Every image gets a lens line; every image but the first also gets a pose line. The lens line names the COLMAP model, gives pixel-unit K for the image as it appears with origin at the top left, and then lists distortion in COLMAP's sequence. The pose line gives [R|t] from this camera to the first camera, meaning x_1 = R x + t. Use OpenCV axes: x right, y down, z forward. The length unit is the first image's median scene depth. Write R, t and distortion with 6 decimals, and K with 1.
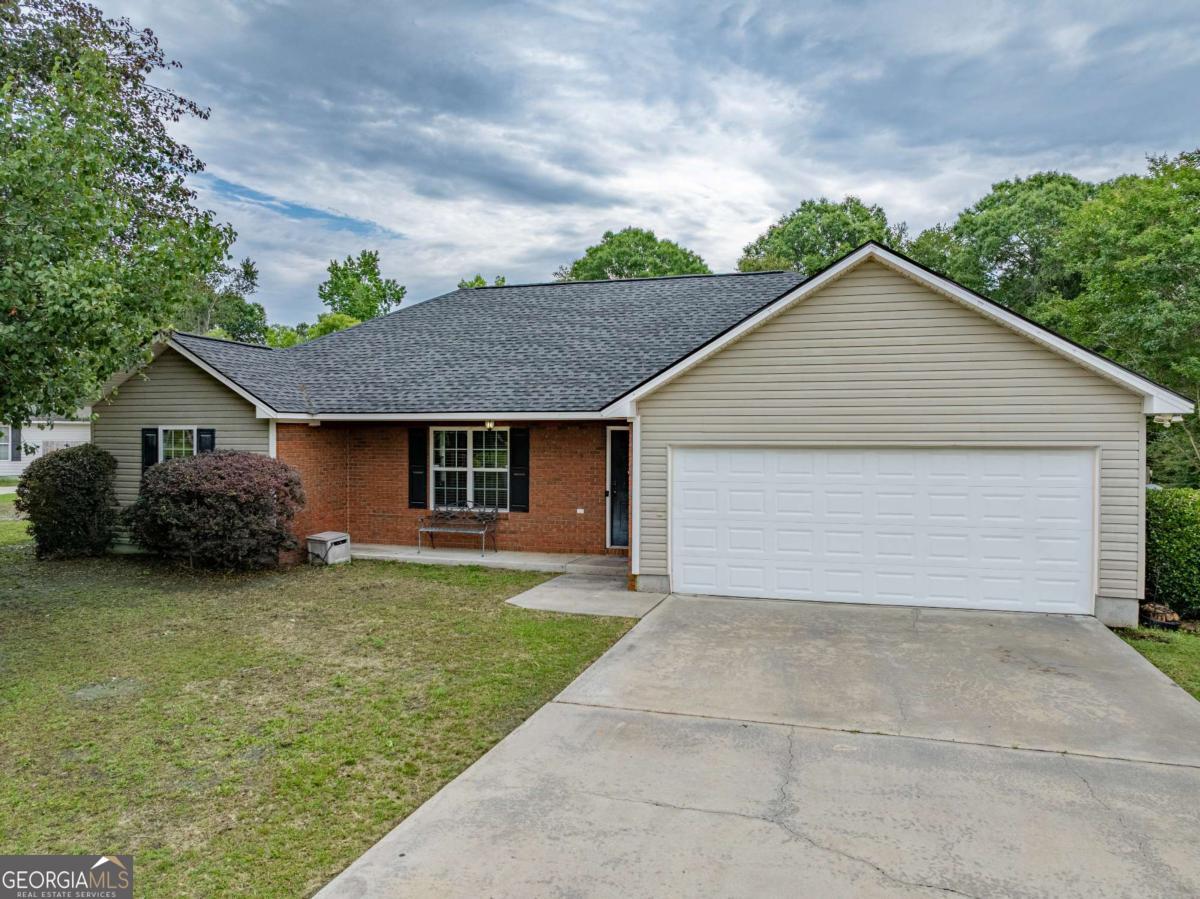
lens RADIAL K [[842.7, 0, 600.0], [0, 842.7, 449.5], [0, 0, 1]] dist [-0.024855, 0.009809]
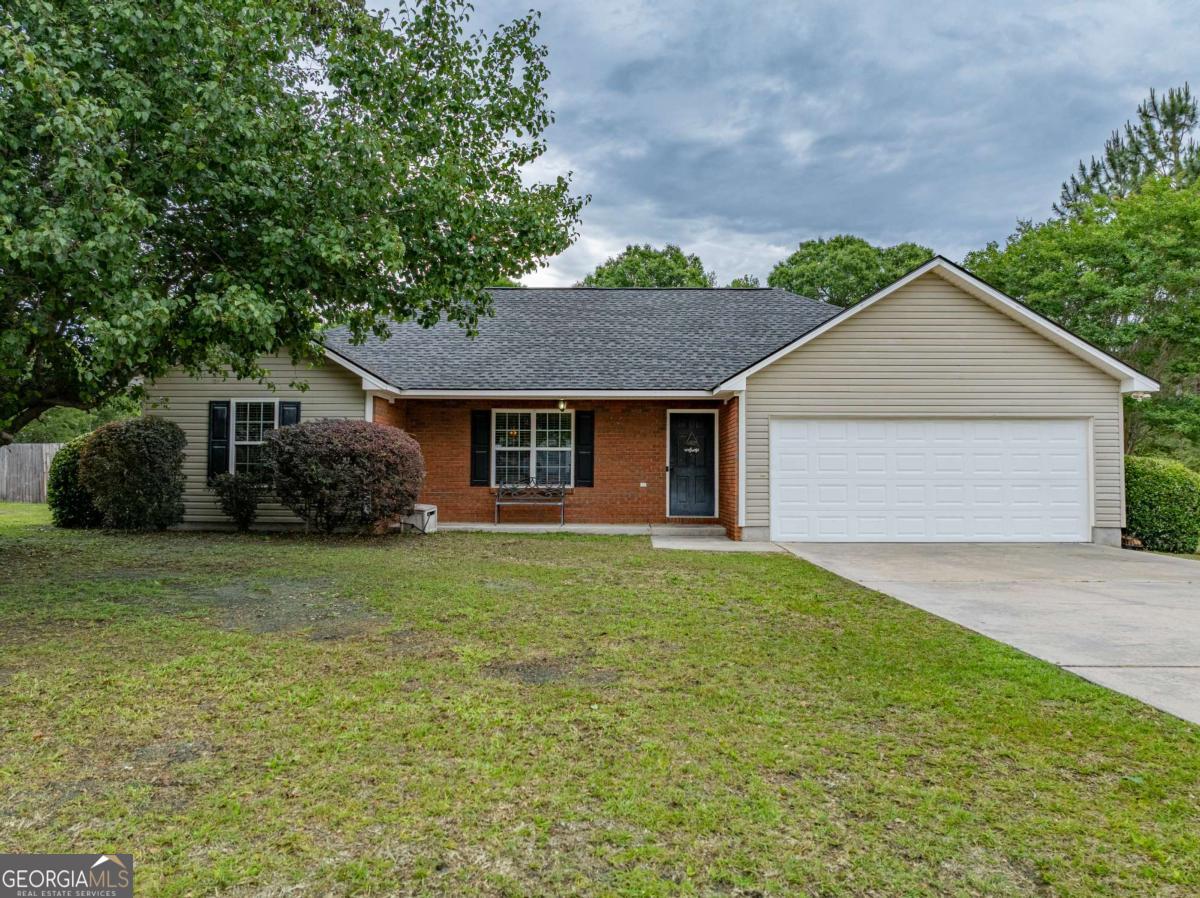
lens RADIAL K [[842.7, 0, 600.0], [0, 842.7, 449.0], [0, 0, 1]] dist [-0.024855, 0.009809]
pose [[0.960587, 0.012167, 0.277714, -0.401735], [0.001957, 0.998721, -0.050524, 0.084731], [-0.277974, 0.049077, 0.959334, -0.059177]]
